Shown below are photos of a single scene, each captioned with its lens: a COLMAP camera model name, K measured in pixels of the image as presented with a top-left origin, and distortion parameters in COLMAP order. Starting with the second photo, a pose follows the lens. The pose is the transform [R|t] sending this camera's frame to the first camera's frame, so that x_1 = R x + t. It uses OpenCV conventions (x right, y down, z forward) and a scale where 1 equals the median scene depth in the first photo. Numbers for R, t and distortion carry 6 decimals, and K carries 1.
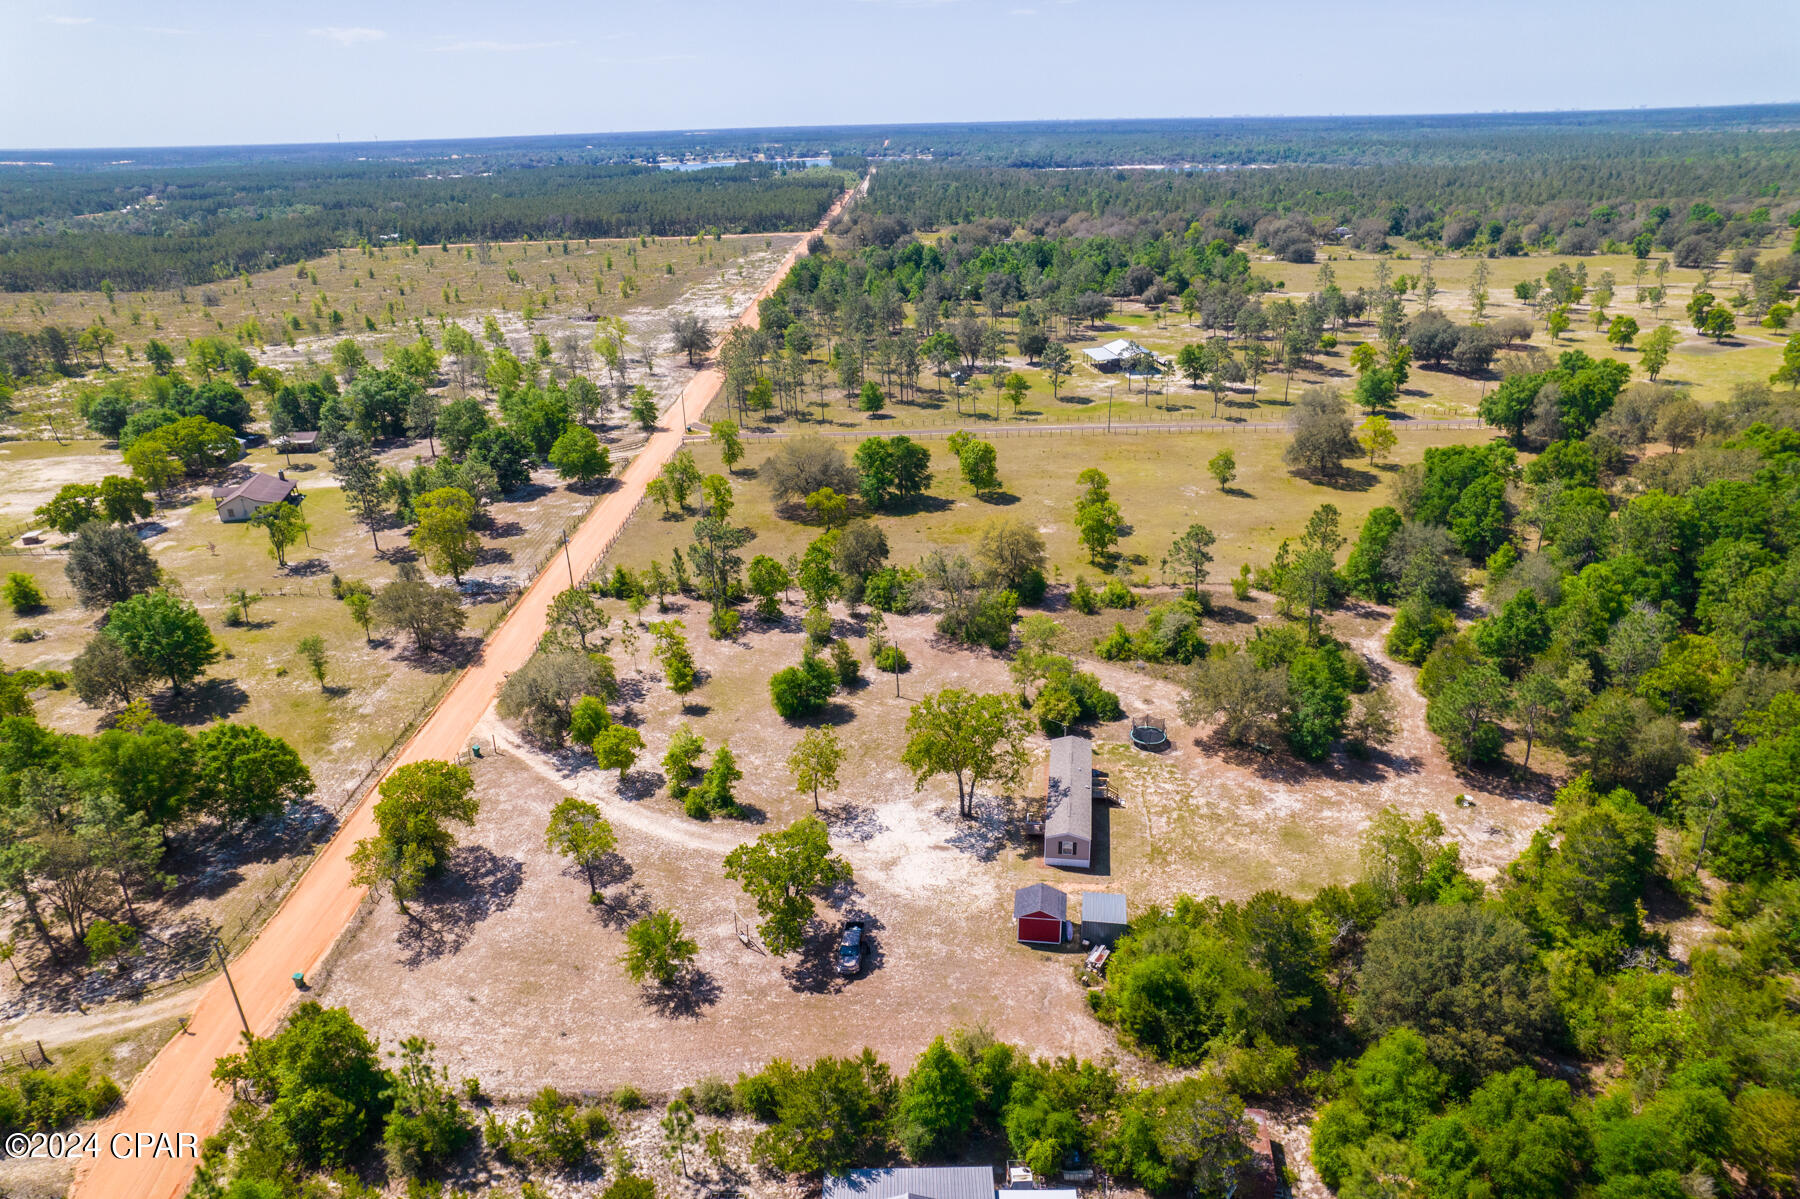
lens RADIAL K [[1155.6, 0, 902.0], [0, 1155.6, 600.2], [0, 0, 1]] dist [-0.073946, 0.064847]
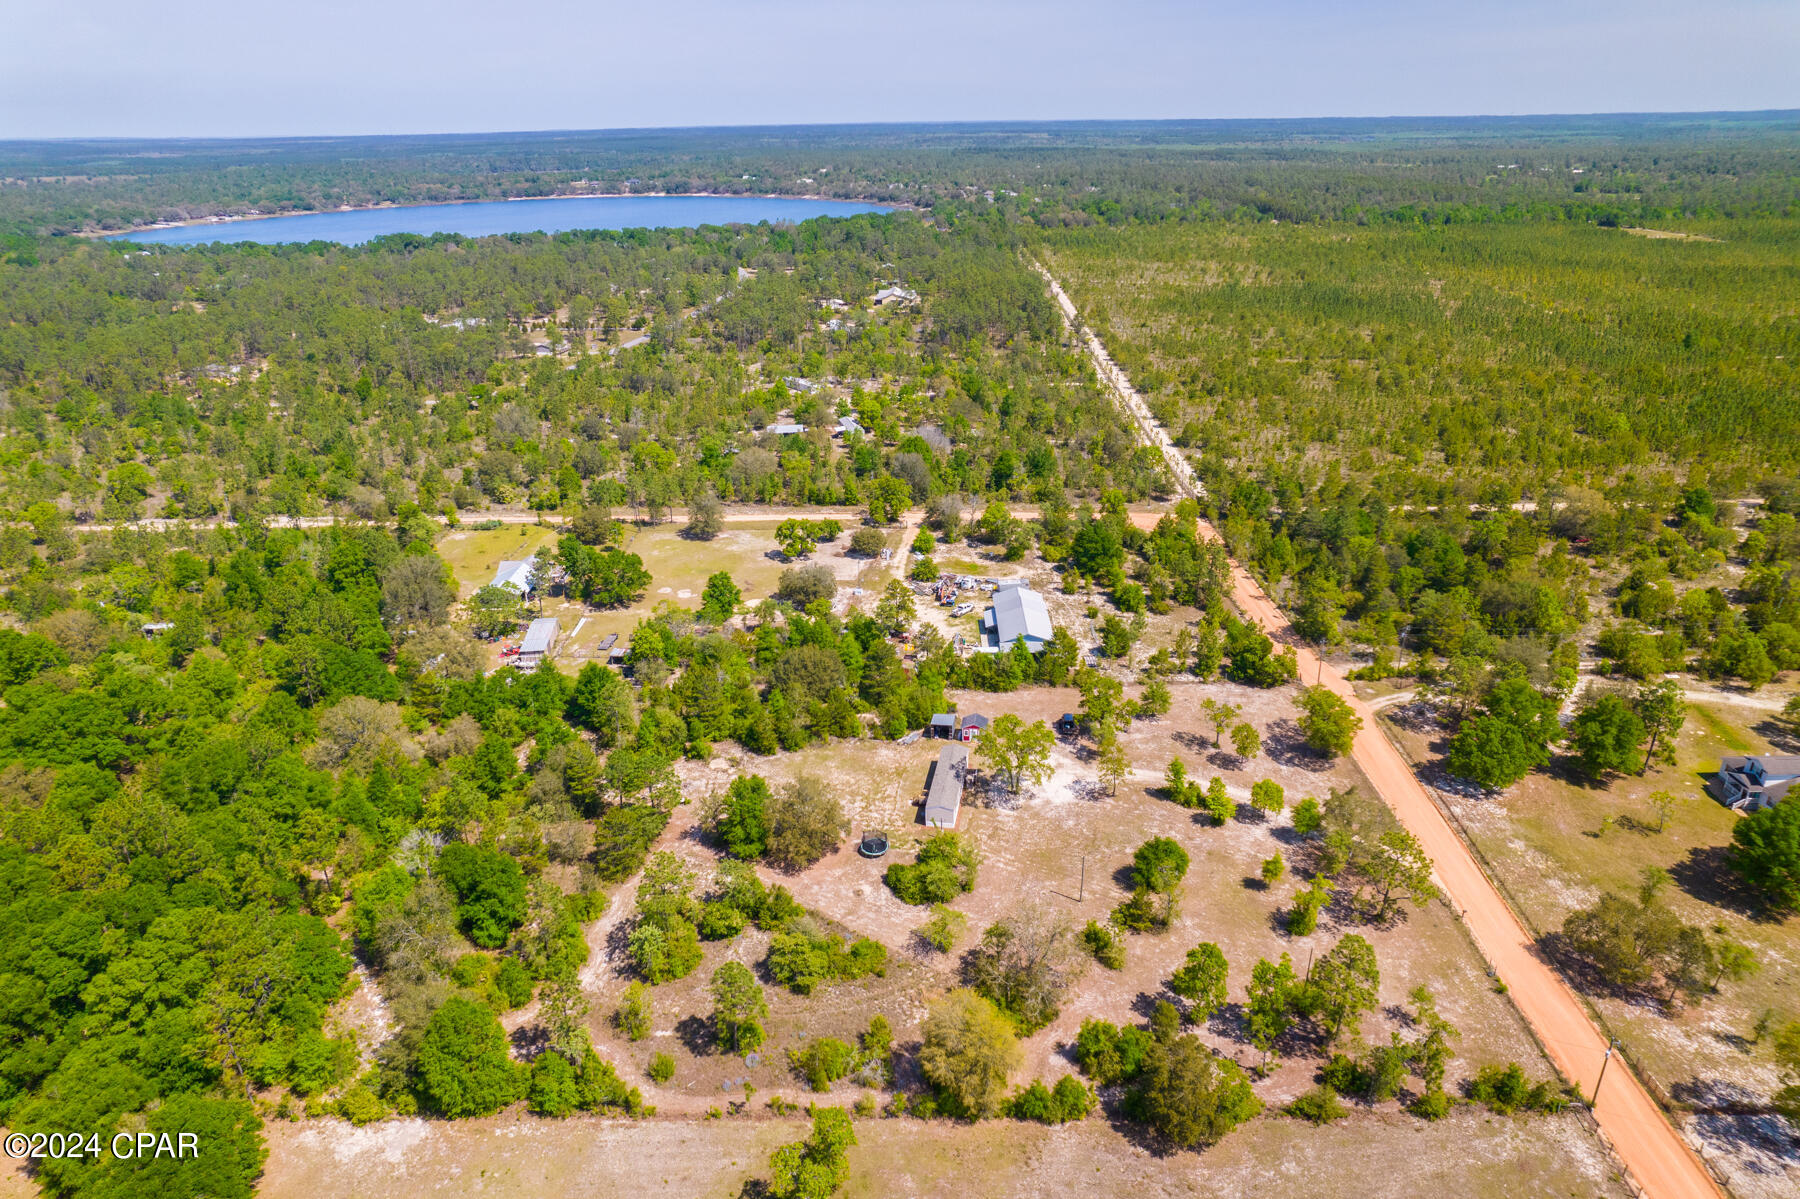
lens RADIAL K [[1155.6, 0, 902.0], [0, 1155.6, 600.2], [0, 0, 1]] dist [-0.073946, 0.064847]
pose [[-0.999098, 0.029222, 0.030823, 0.149283], [0.042468, 0.698927, 0.713931, -1.085138], [-0.000680, 0.714596, -0.699537, 1.869238]]
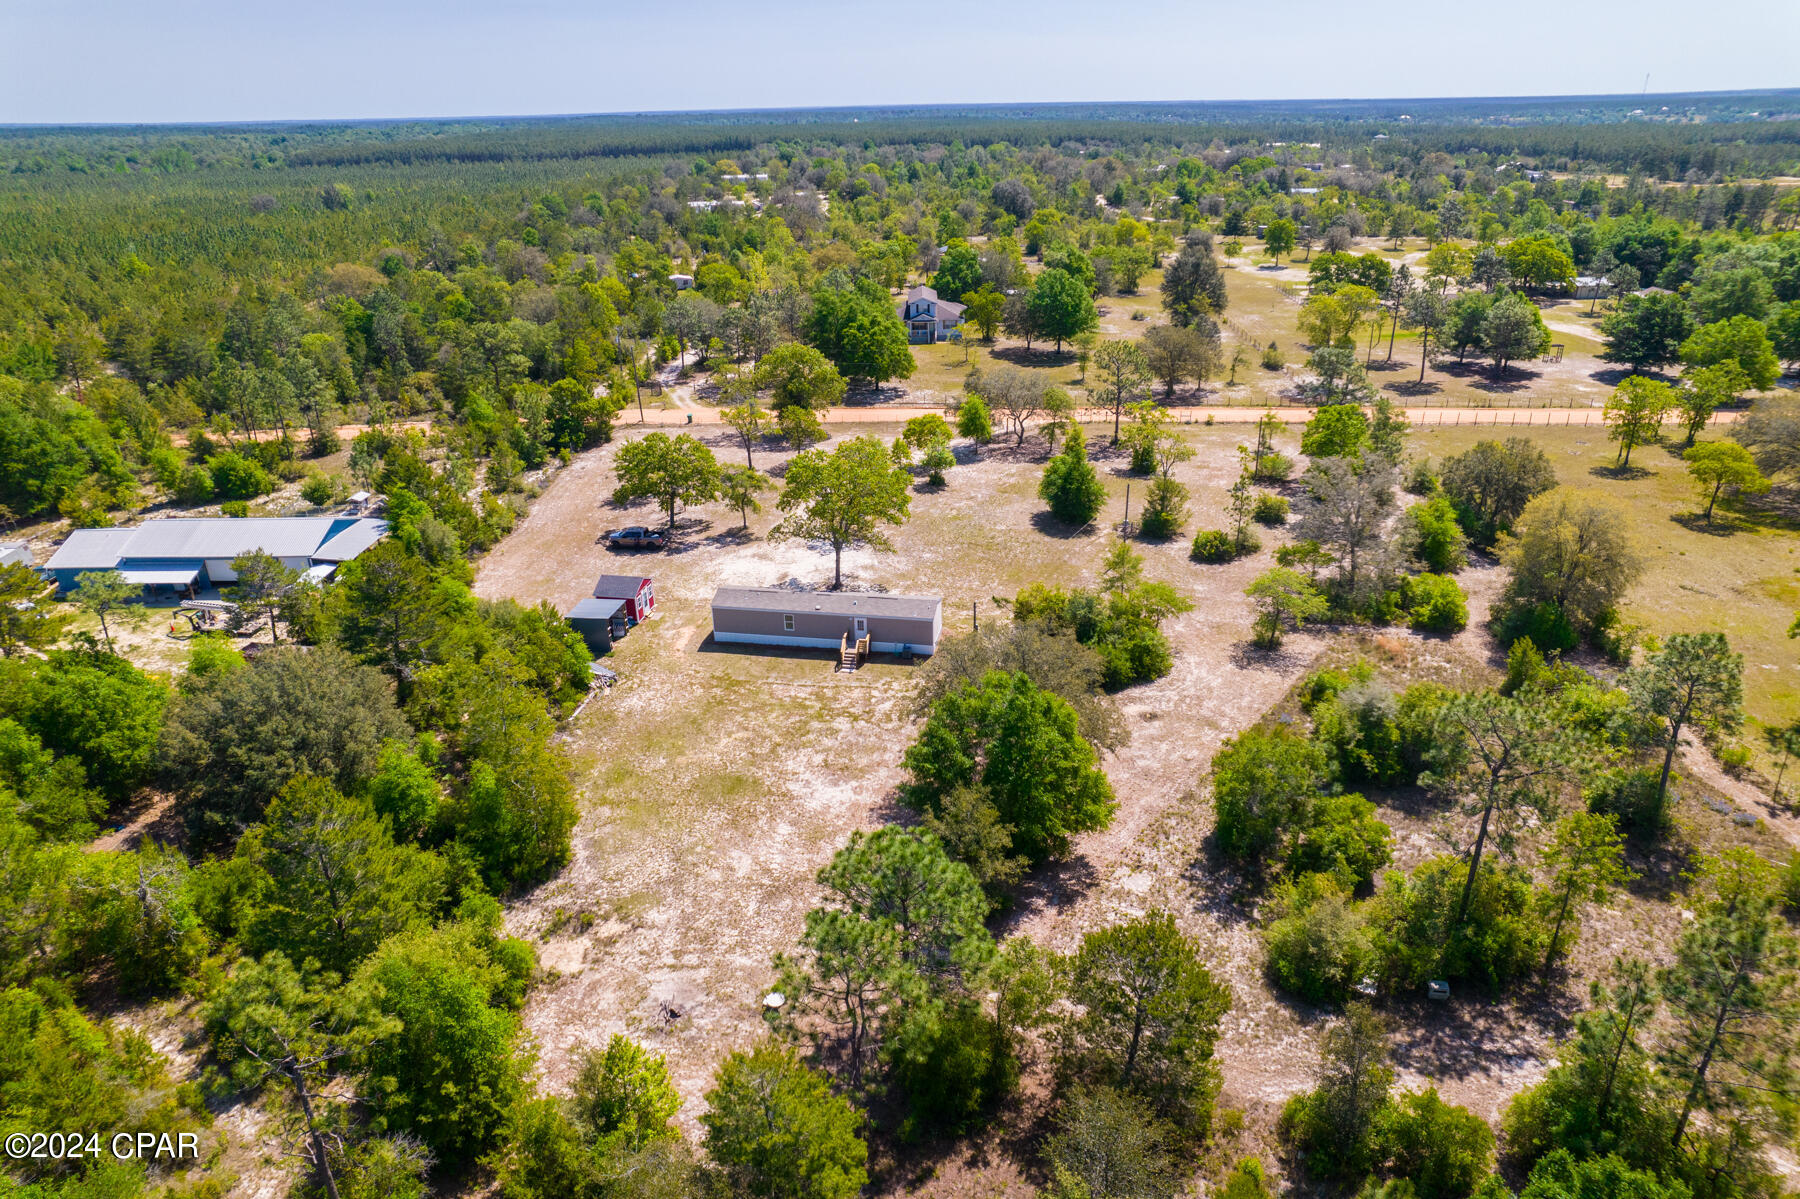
lens RADIAL K [[1155.6, 0, 902.0], [0, 1155.6, 600.2], [0, 0, 1]] dist [-0.073946, 0.064847]
pose [[-0.031218, 0.419785, -0.907087, 0.859524], [-0.367238, 0.839236, 0.401023, -0.178612], [0.929603, 0.345636, 0.127962, 0.923576]]
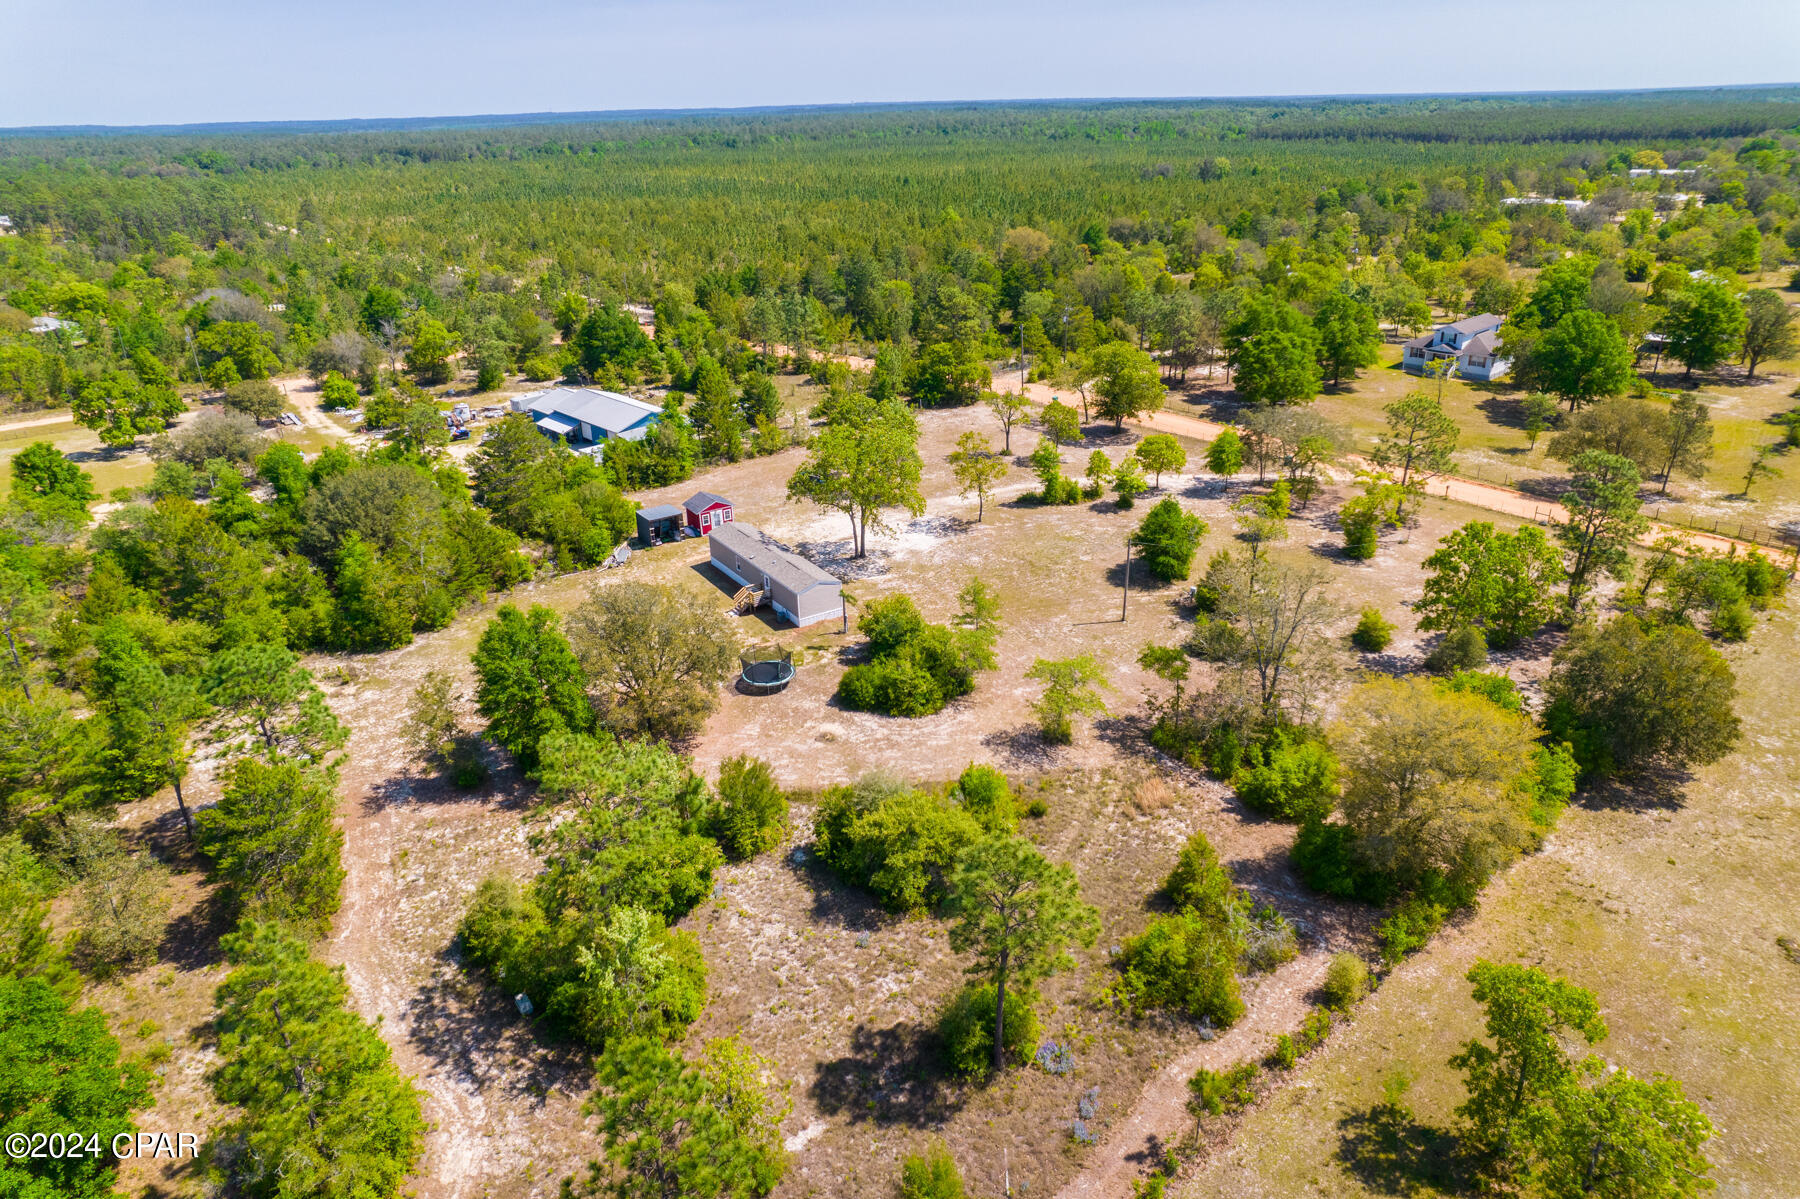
lens RADIAL K [[1155.6, 0, 902.0], [0, 1155.6, 600.2], [0, 0, 1]] dist [-0.073946, 0.064847]
pose [[-0.747530, 0.301628, -0.591793, 0.601605], [-0.218786, 0.729420, 0.648136, -0.412488], [0.627161, 0.613977, -0.479271, 1.485720]]
